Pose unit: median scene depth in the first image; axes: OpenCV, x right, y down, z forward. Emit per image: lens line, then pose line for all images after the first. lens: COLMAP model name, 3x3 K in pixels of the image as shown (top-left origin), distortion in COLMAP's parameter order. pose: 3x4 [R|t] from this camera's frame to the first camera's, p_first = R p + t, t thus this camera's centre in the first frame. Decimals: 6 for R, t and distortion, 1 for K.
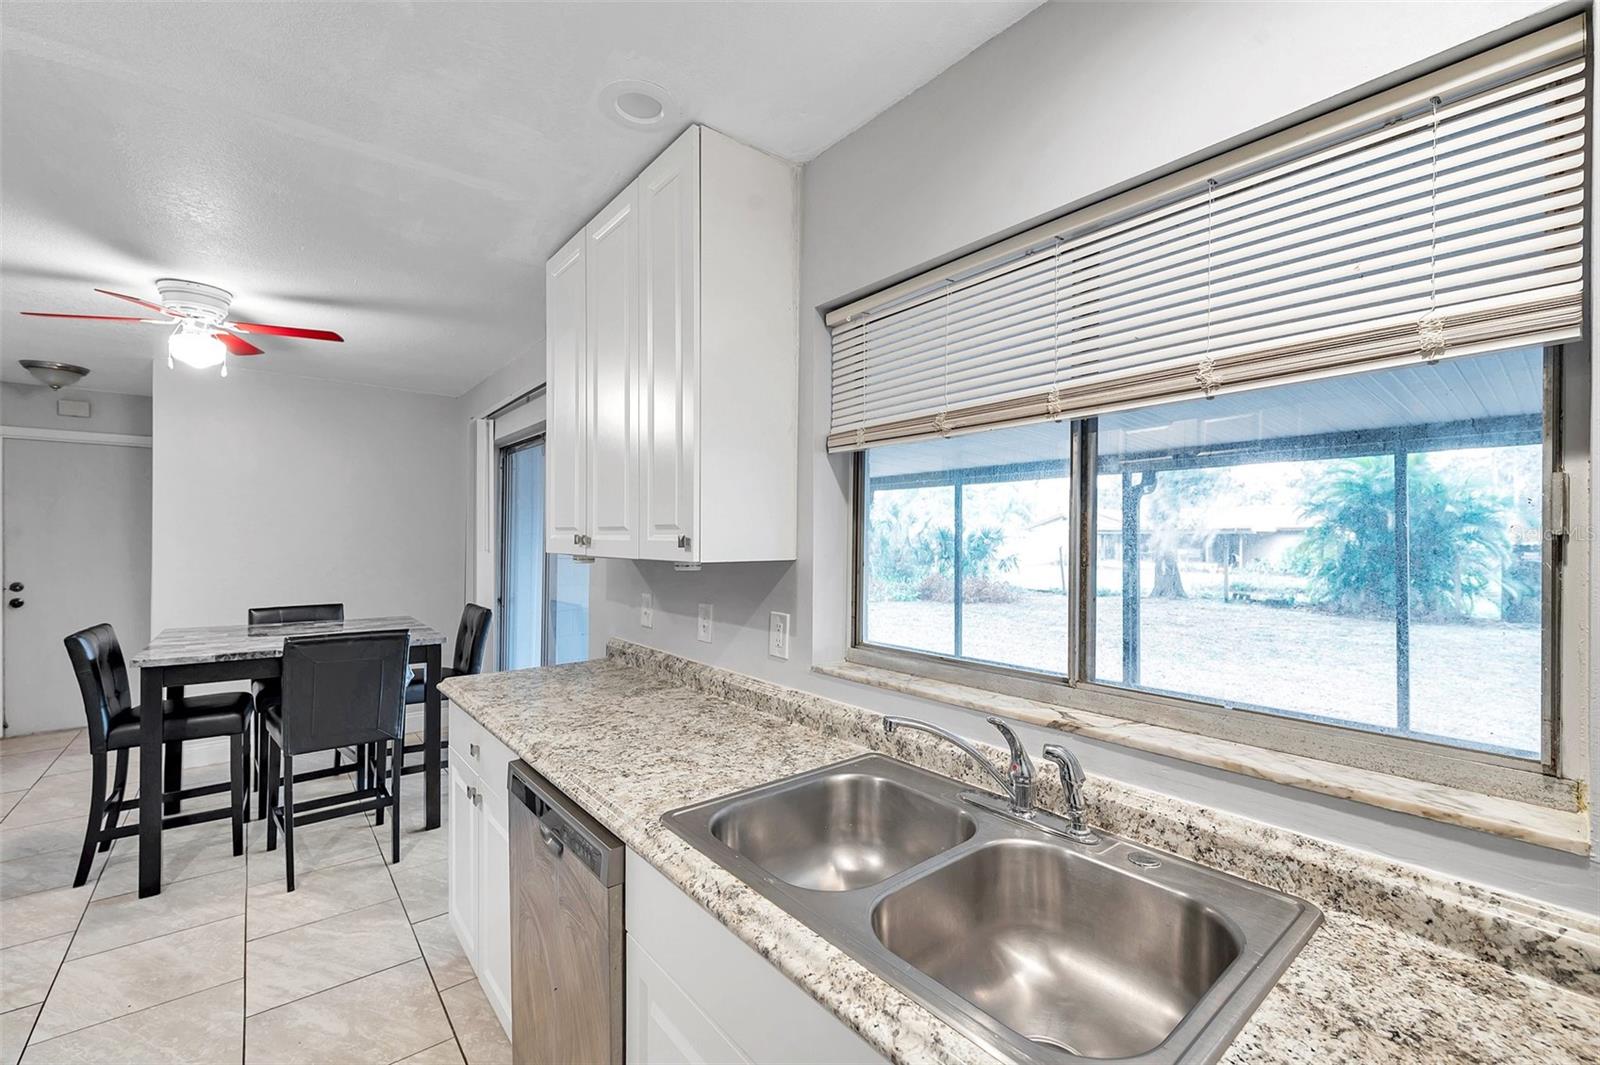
lens RADIAL K [[663.6, 0, 799.4], [0, 663.6, 538.6], [0, 0, 1]] dist [-0.000989, -0.000098]
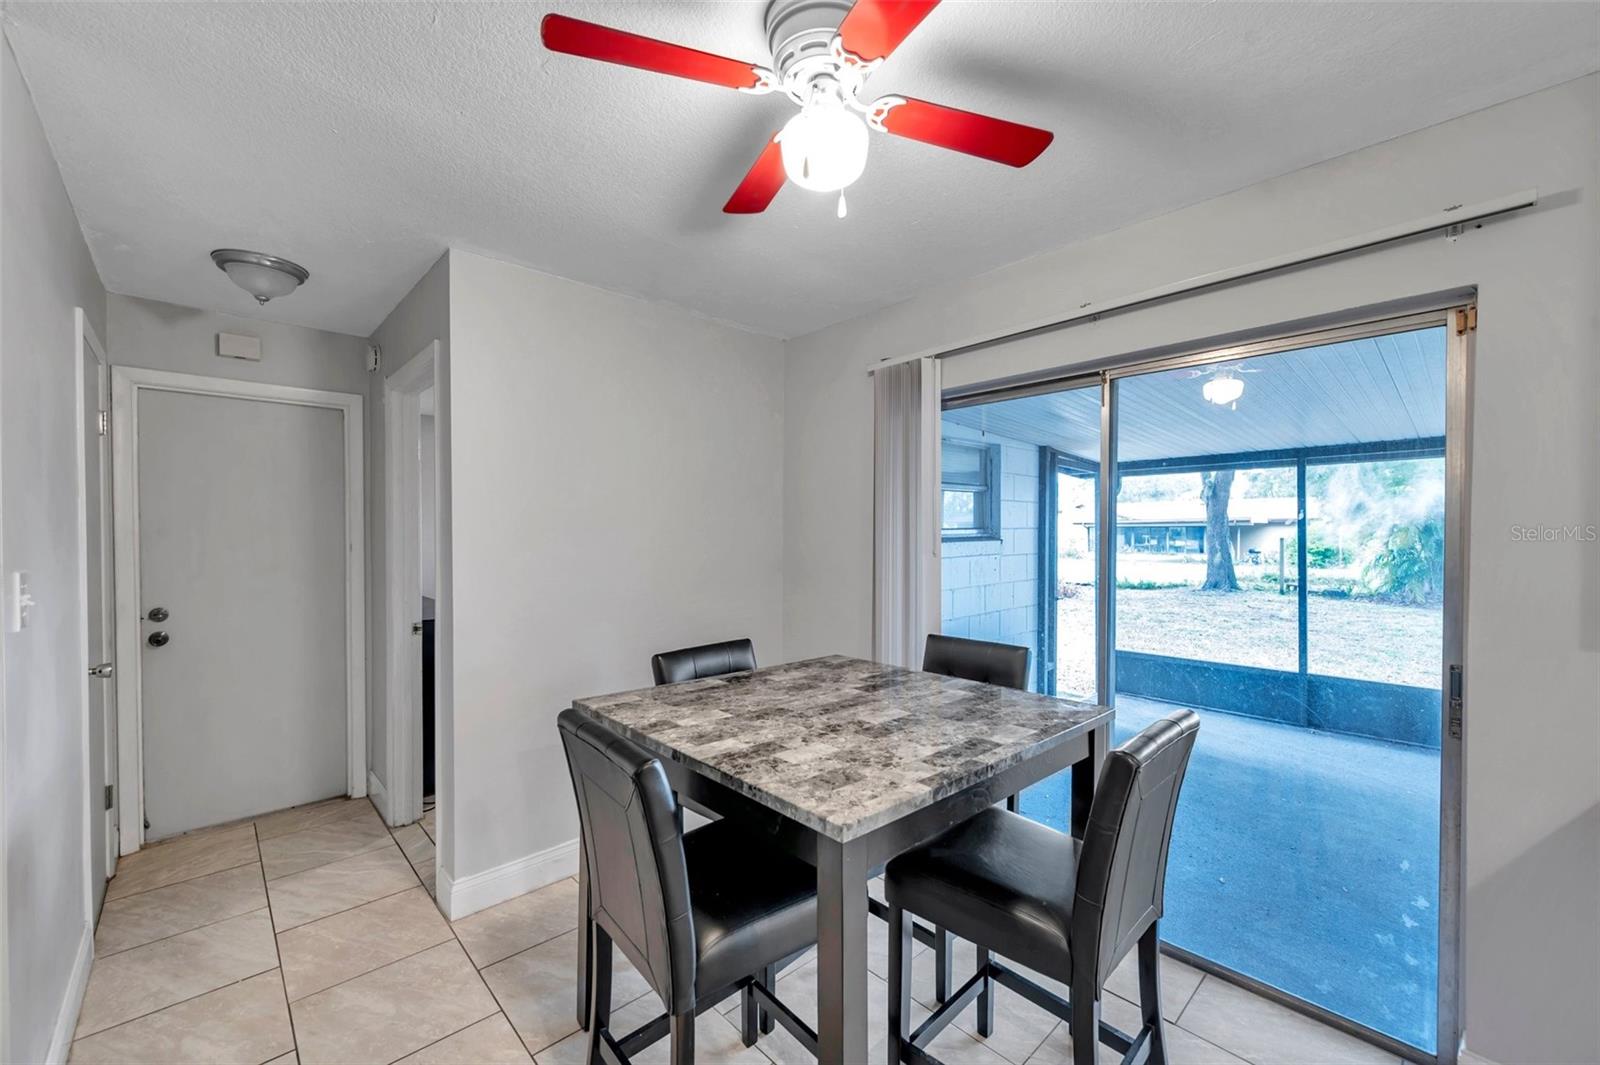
lens RADIAL K [[643.1, 0, 803.0], [0, 643.1, 540.7], [0, 0, 1]] dist [-0.002082, -0.000285]
pose [[0.997950, -0.008212, 0.063473, -1.008880], [0.007462, 0.999900, 0.012031, -0.005974], [-0.063566, -0.011532, 0.997911, 0.560579]]
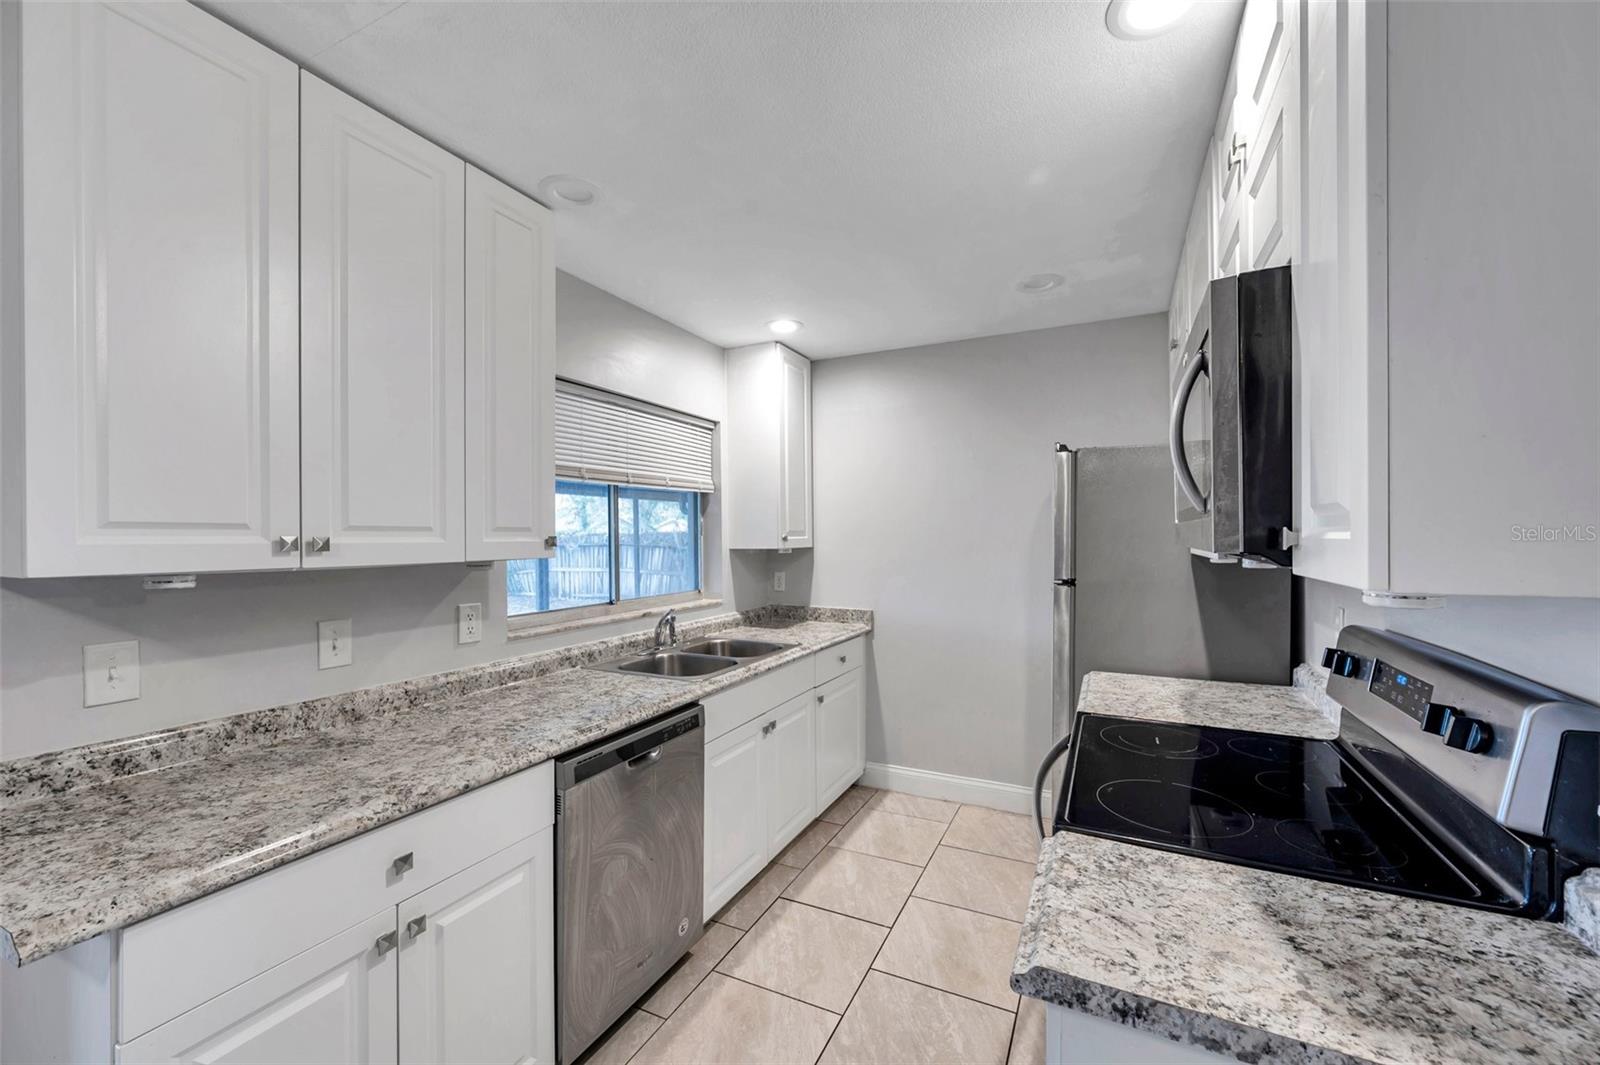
lens RADIAL K [[636.8, 0, 805.9], [0, 636.8, 536.5], [0, 0, 1]] dist [0.000620, -0.000168]
pose [[-0.416671, -0.003379, 0.909051, -0.907781], [0.002330, 0.999986, 0.004785, -0.006500], [-0.909054, 0.004112, -0.416657, 0.661873]]
